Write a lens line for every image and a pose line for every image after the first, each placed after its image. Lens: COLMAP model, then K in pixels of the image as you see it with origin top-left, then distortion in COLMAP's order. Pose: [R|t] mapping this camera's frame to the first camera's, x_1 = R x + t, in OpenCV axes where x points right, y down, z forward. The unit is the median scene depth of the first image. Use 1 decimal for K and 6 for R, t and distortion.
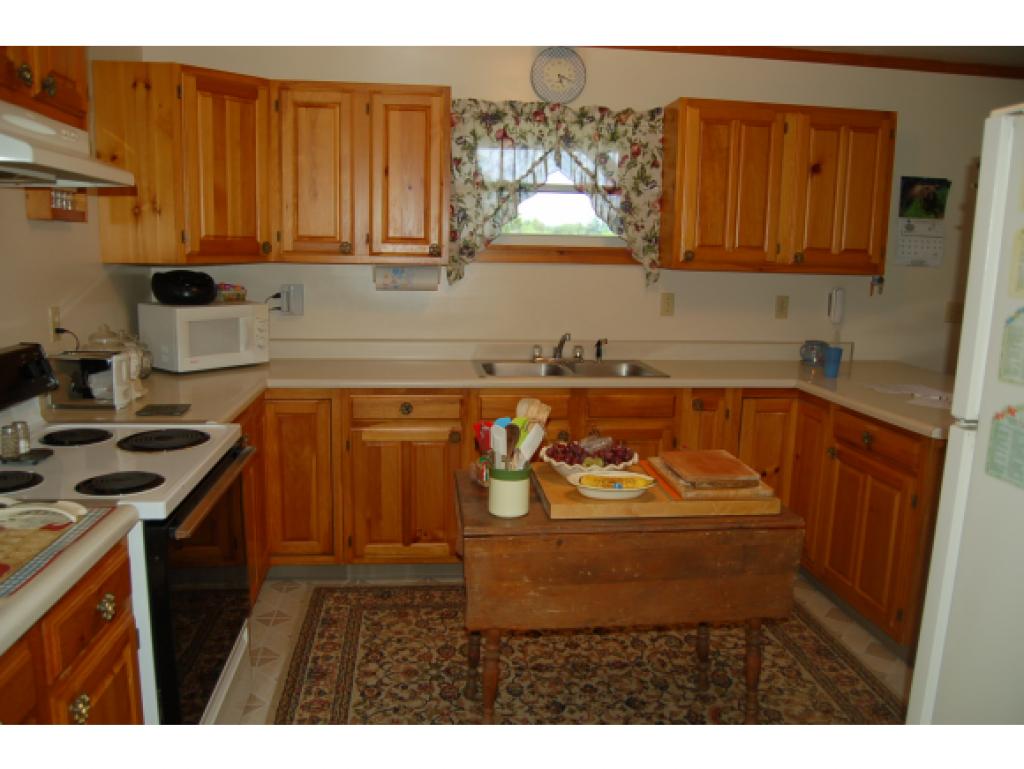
lens RADIAL K [[807.0, 0, 512.0], [0, 807.0, 384.5], [0, 0, 1]] dist [-0.092621, 0.040059]
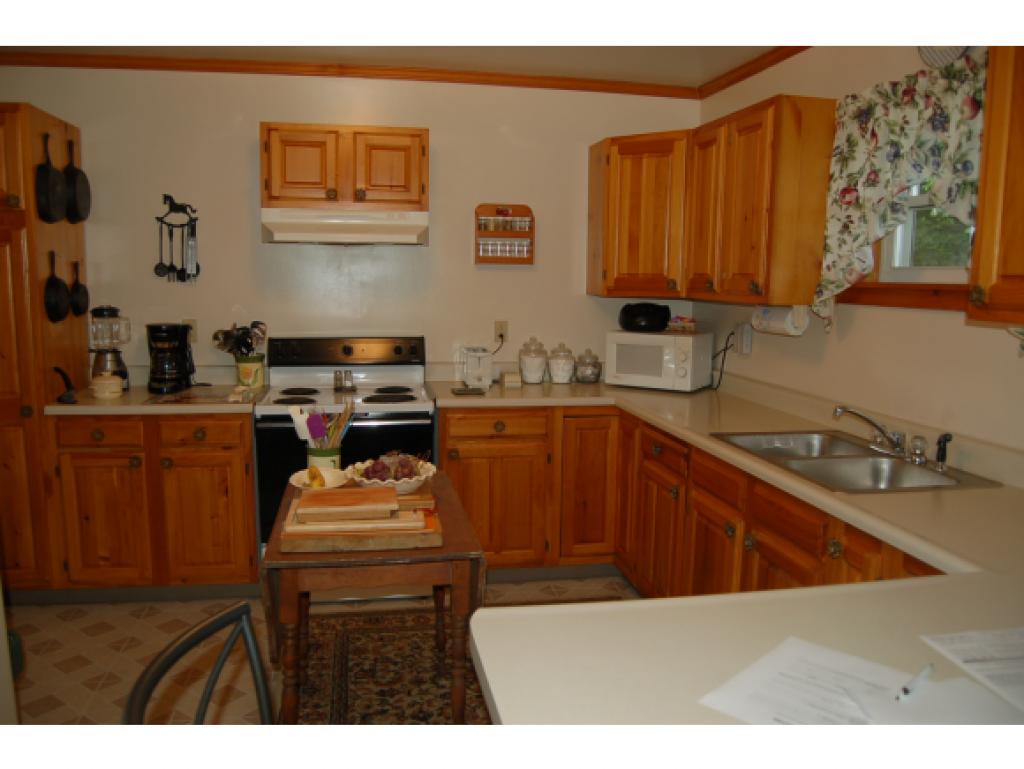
lens RADIAL K [[807.0, 0, 512.0], [0, 807.0, 384.5], [0, 0, 1]] dist [-0.092621, 0.040059]
pose [[0.066320, 0.112669, -0.991417, 0.716317], [-0.178266, 0.978956, 0.099328, -0.098399], [0.981745, 0.170148, 0.085010, 0.654346]]
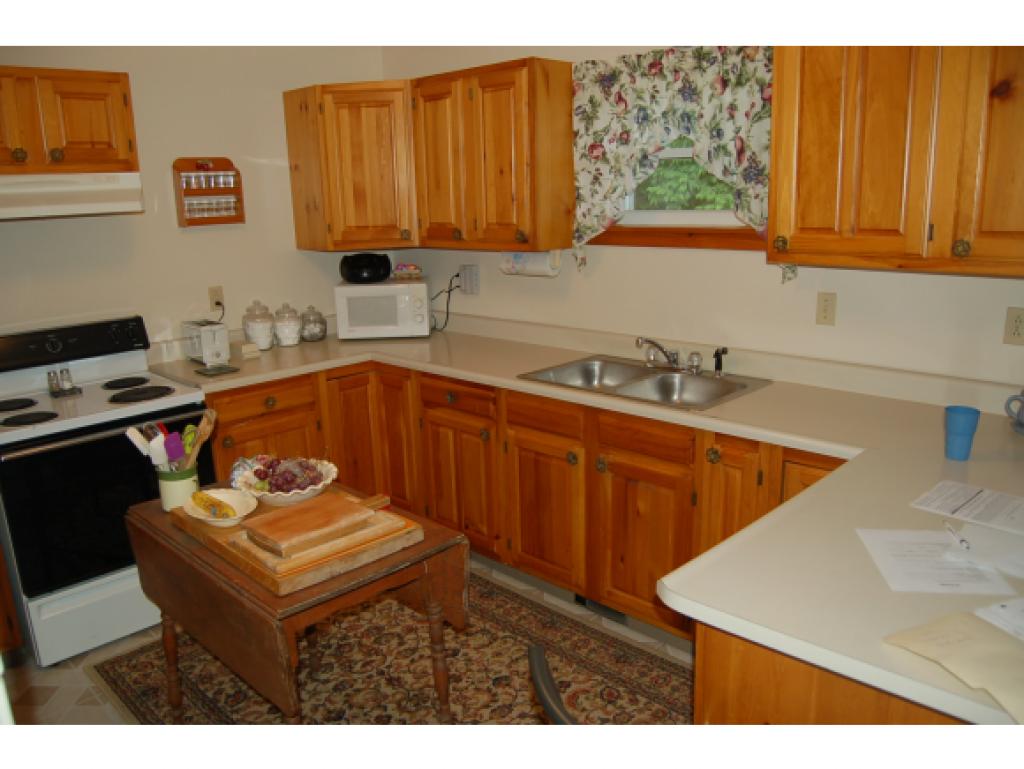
lens RADIAL K [[807.0, 0, 512.0], [0, 807.0, 384.5], [0, 0, 1]] dist [-0.092621, 0.040059]
pose [[0.617817, 0.145773, -0.772691, 0.622315], [-0.086114, 0.989298, 0.117784, -0.100049], [0.781592, -0.006229, 0.623759, 0.381215]]
